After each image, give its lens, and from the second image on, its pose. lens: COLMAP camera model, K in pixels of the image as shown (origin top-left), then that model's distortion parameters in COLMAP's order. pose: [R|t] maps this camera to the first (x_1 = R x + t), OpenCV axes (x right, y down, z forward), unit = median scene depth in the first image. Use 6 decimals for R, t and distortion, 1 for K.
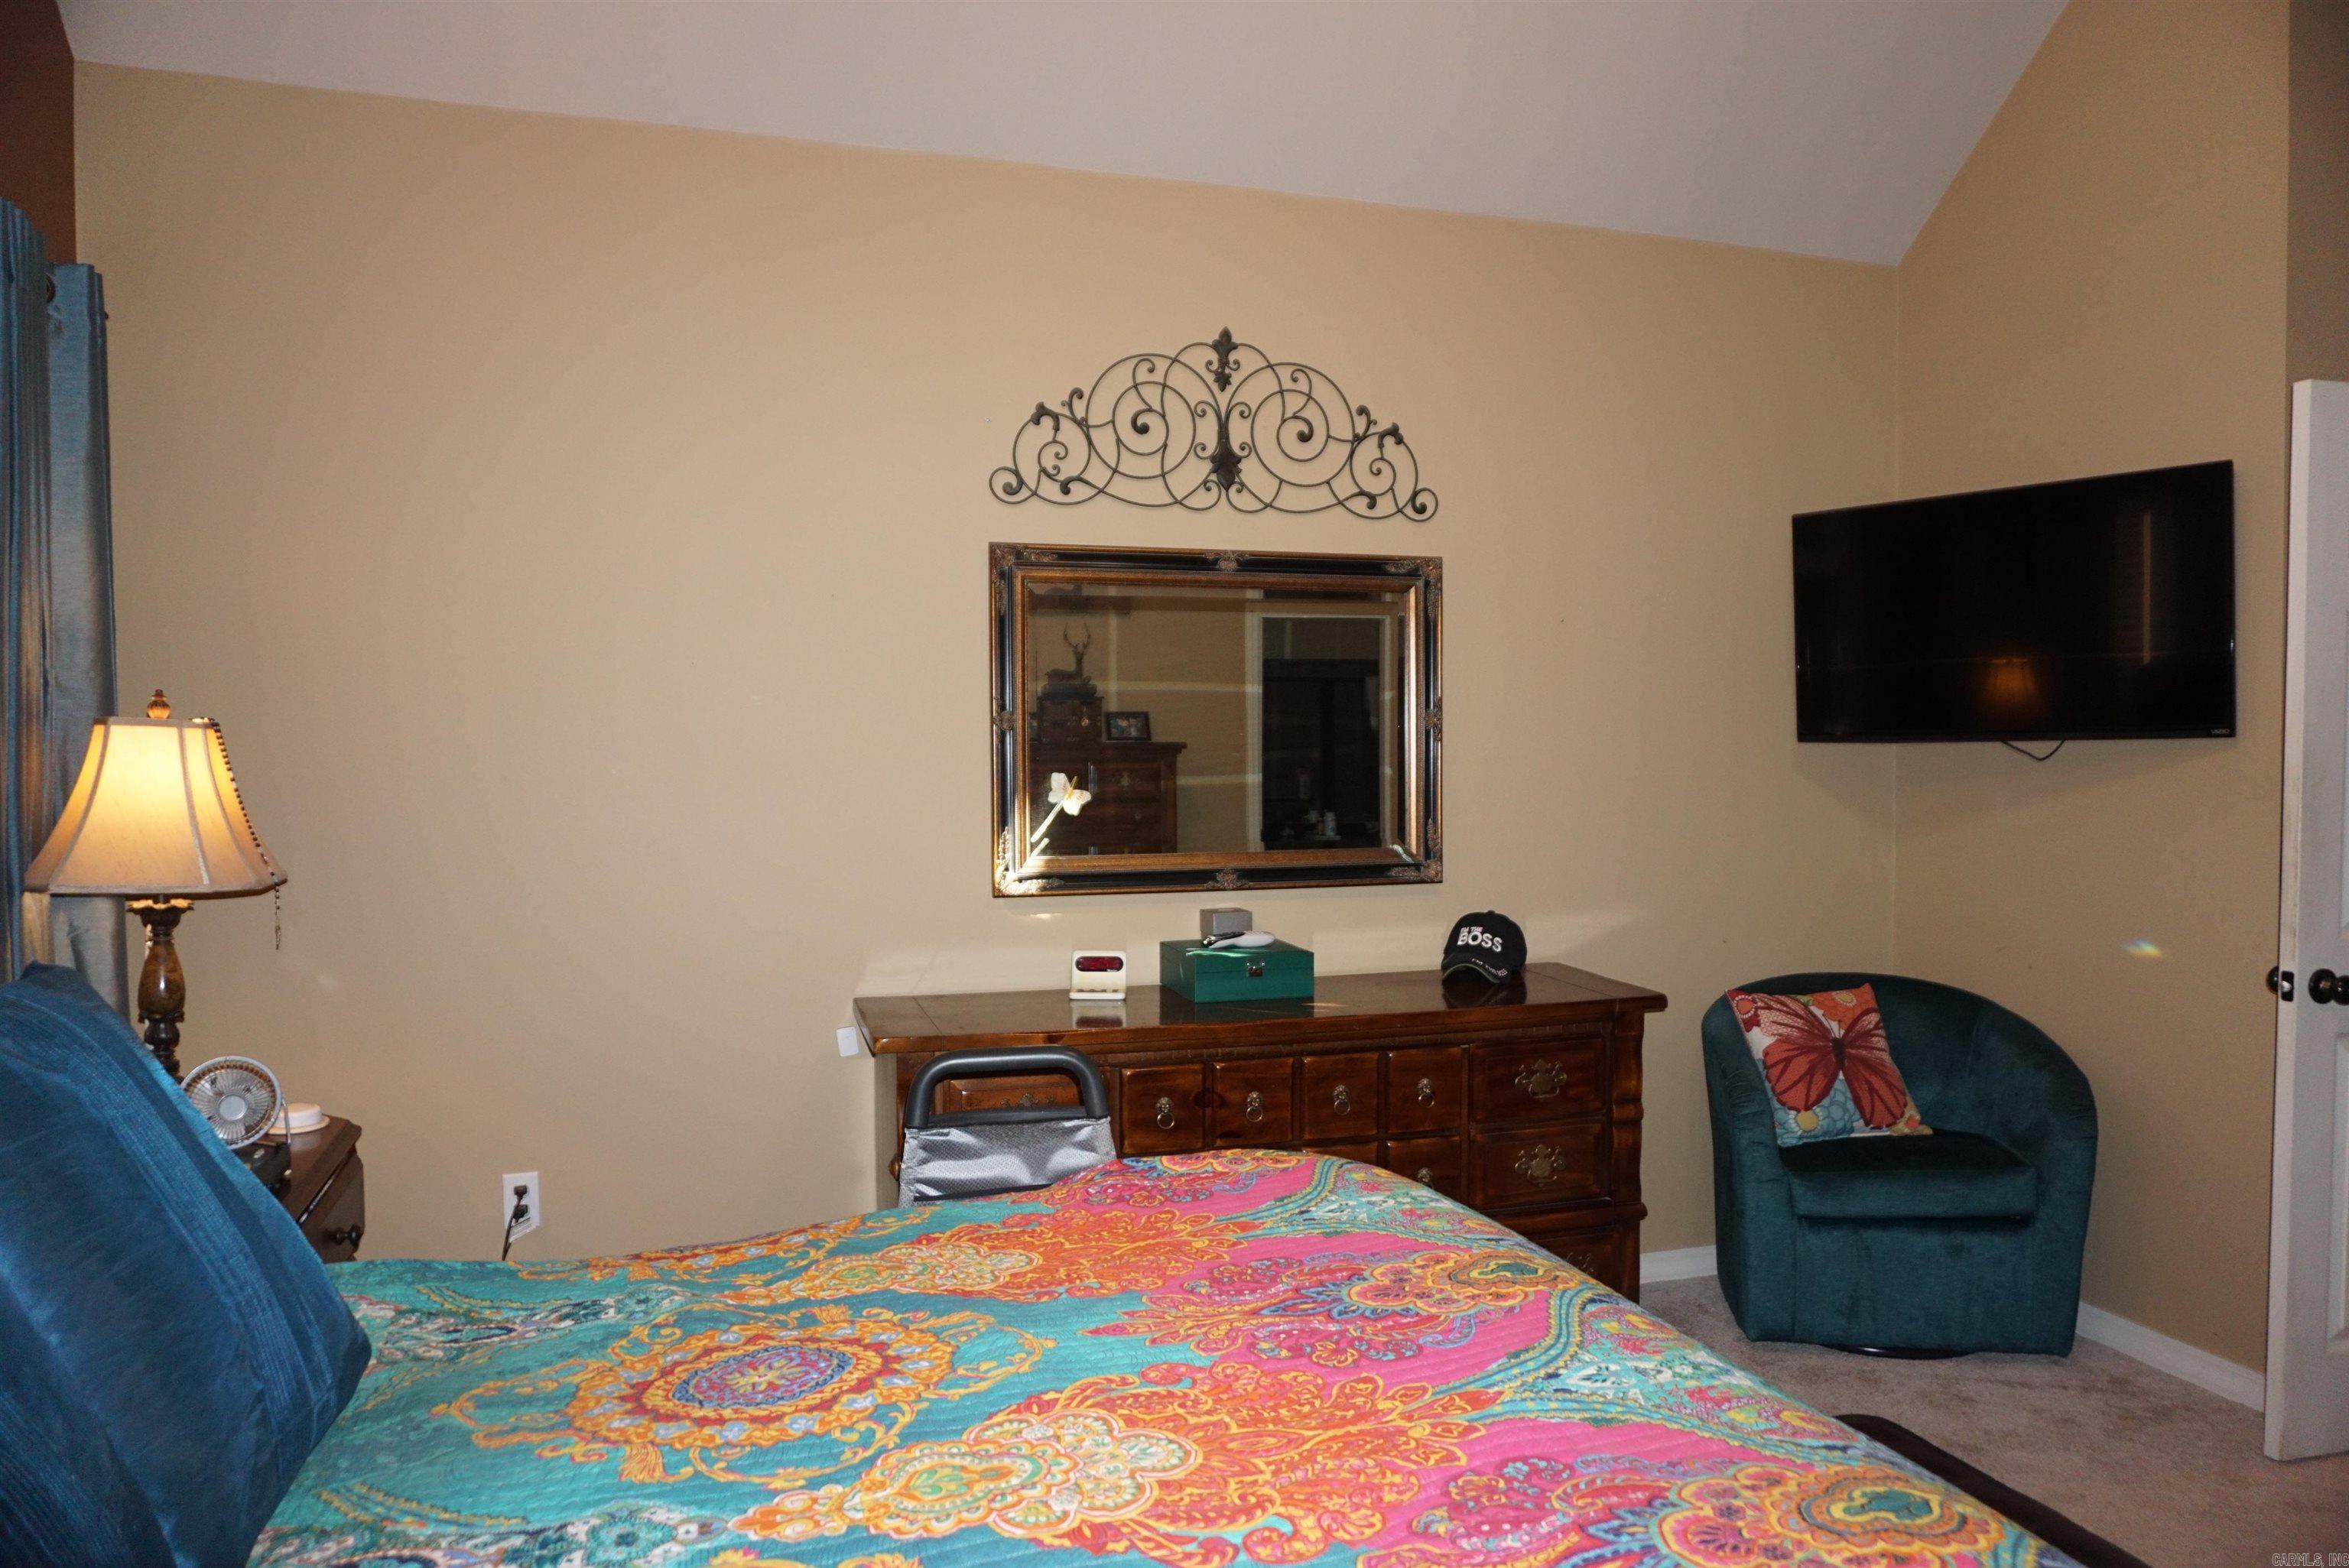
lens RADIAL K [[1567.3, 0, 1171.3], [0, 1567.3, 791.3], [0, 0, 1]] dist [-0.043794, 0.026563]
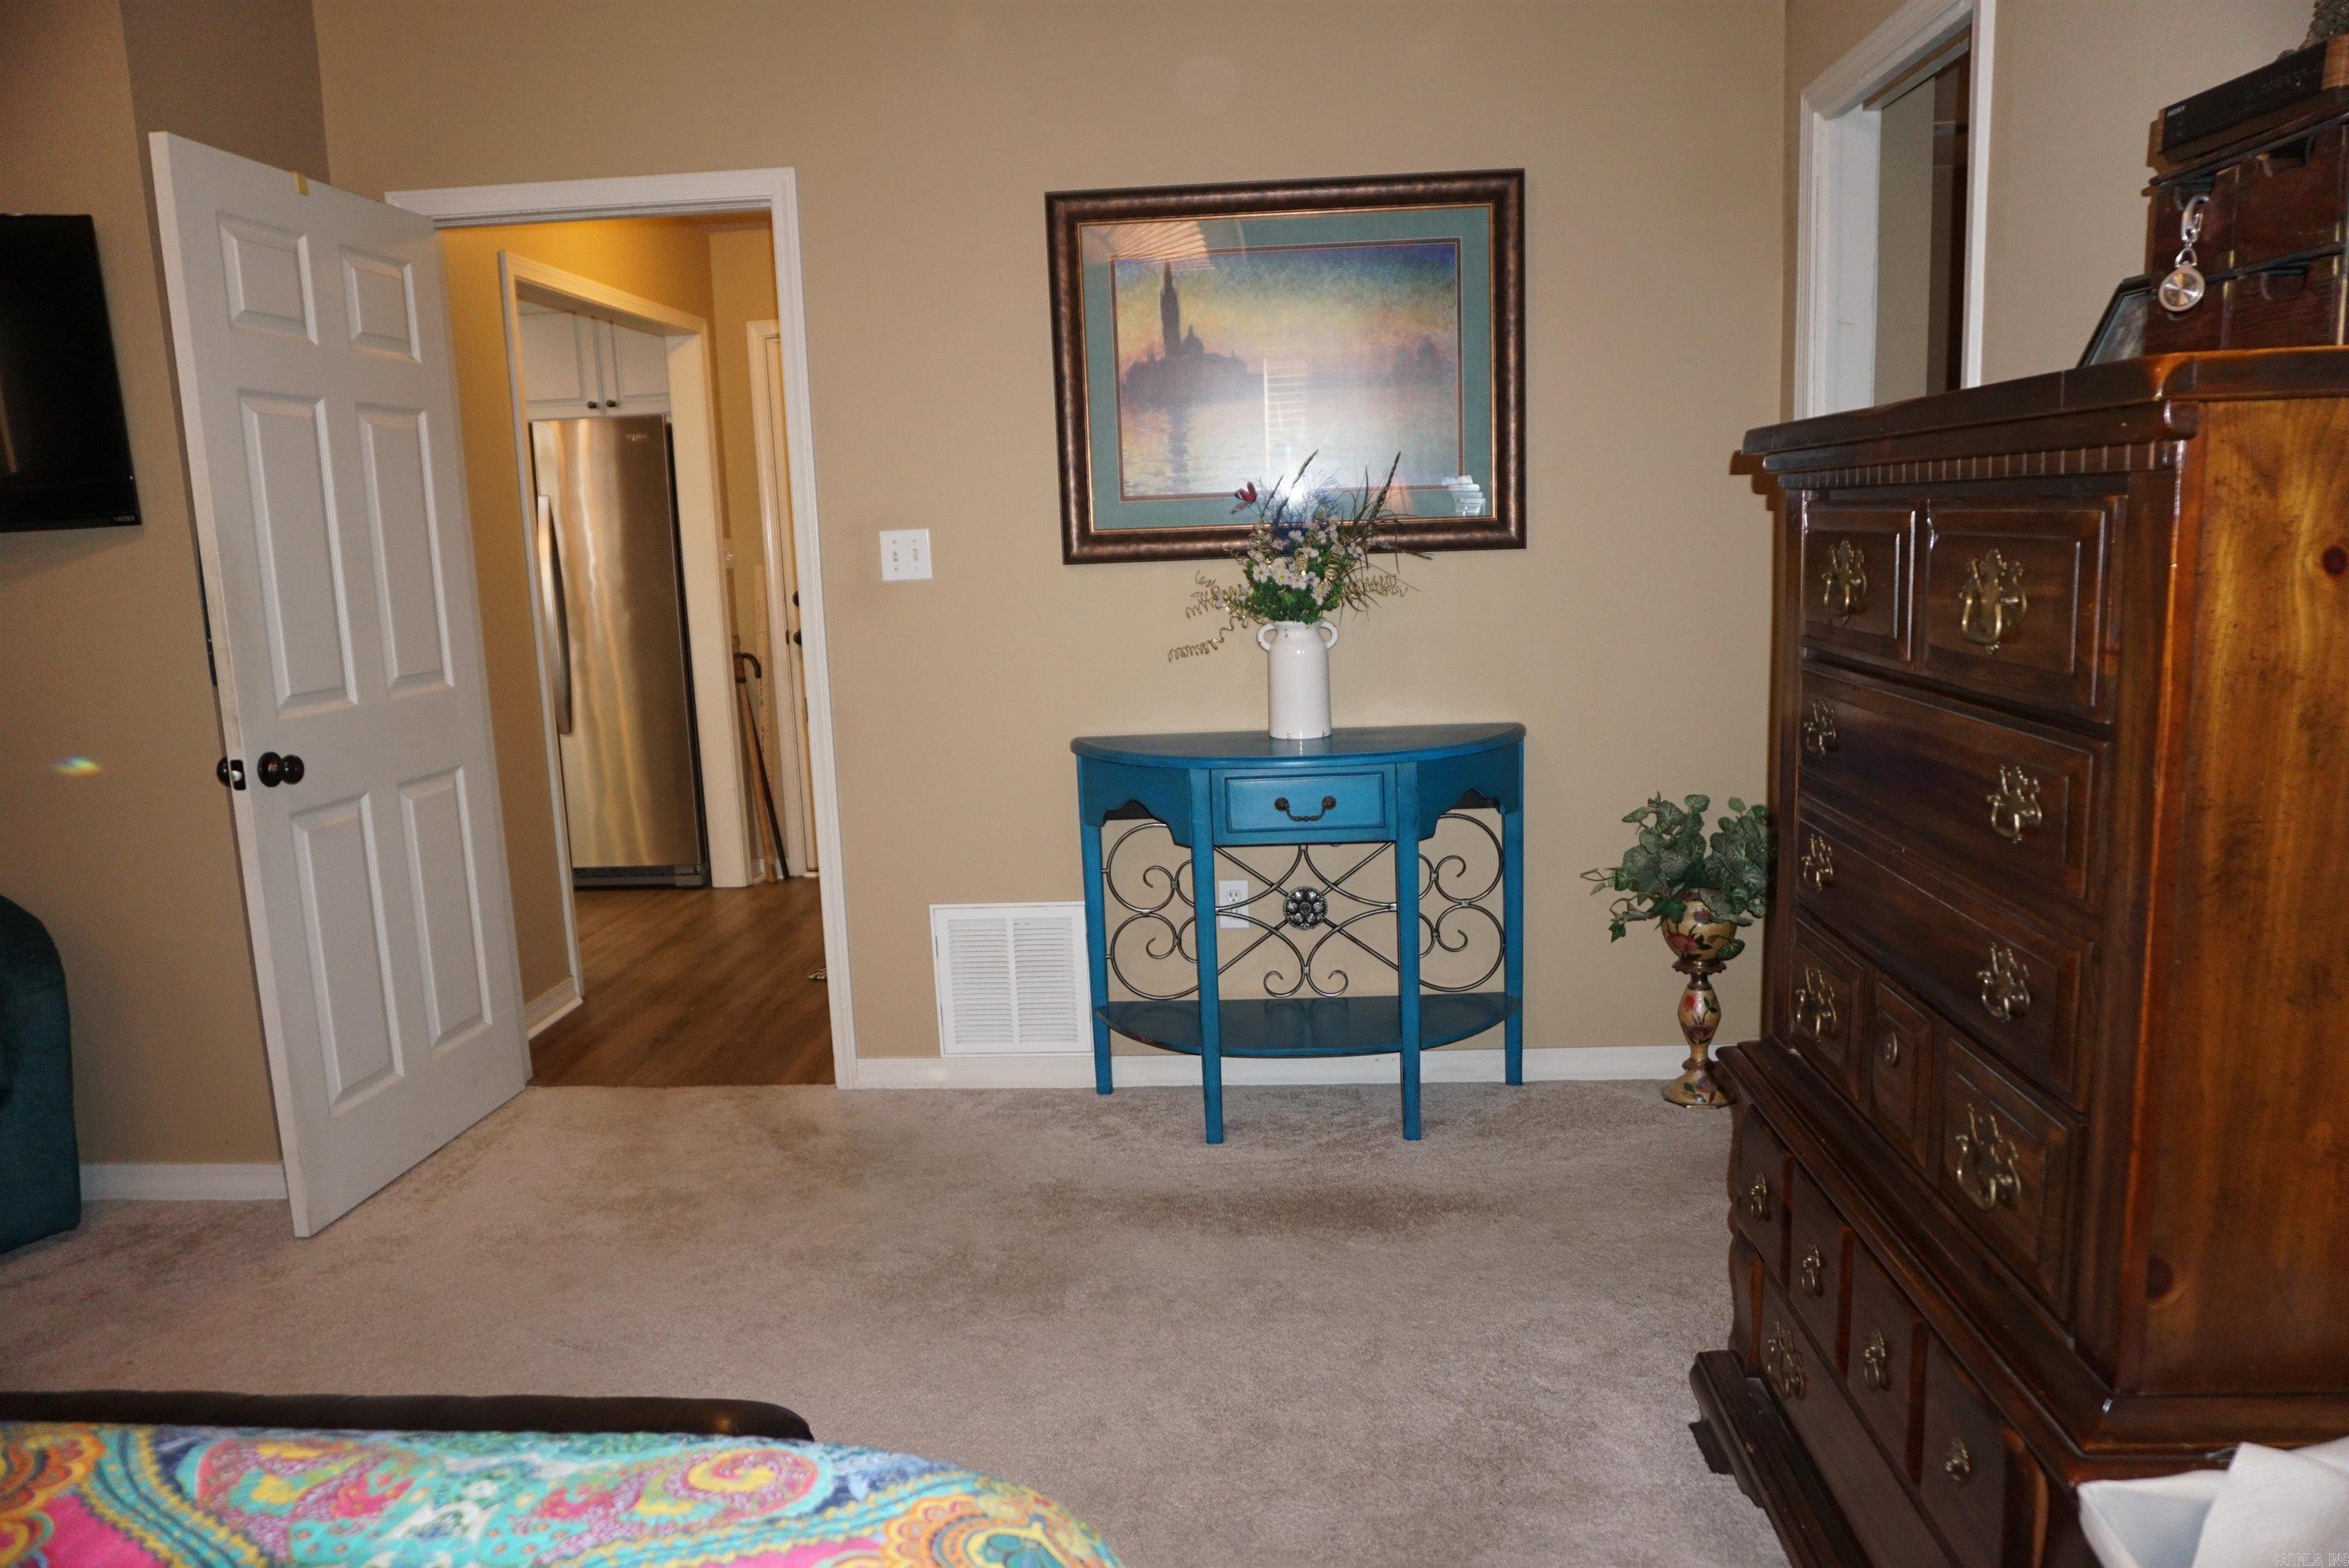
lens RADIAL K [[1567.3, 0, 1163.6], [0, 1567.3, 788.3], [0, 0, 1]] dist [-0.043794, 0.026563]
pose [[0.360734, -0.160810, 0.918701, 0.031072], [0.072653, 0.986876, 0.144216, 0.035332], [-0.929835, 0.014722, 0.367683, 0.091968]]
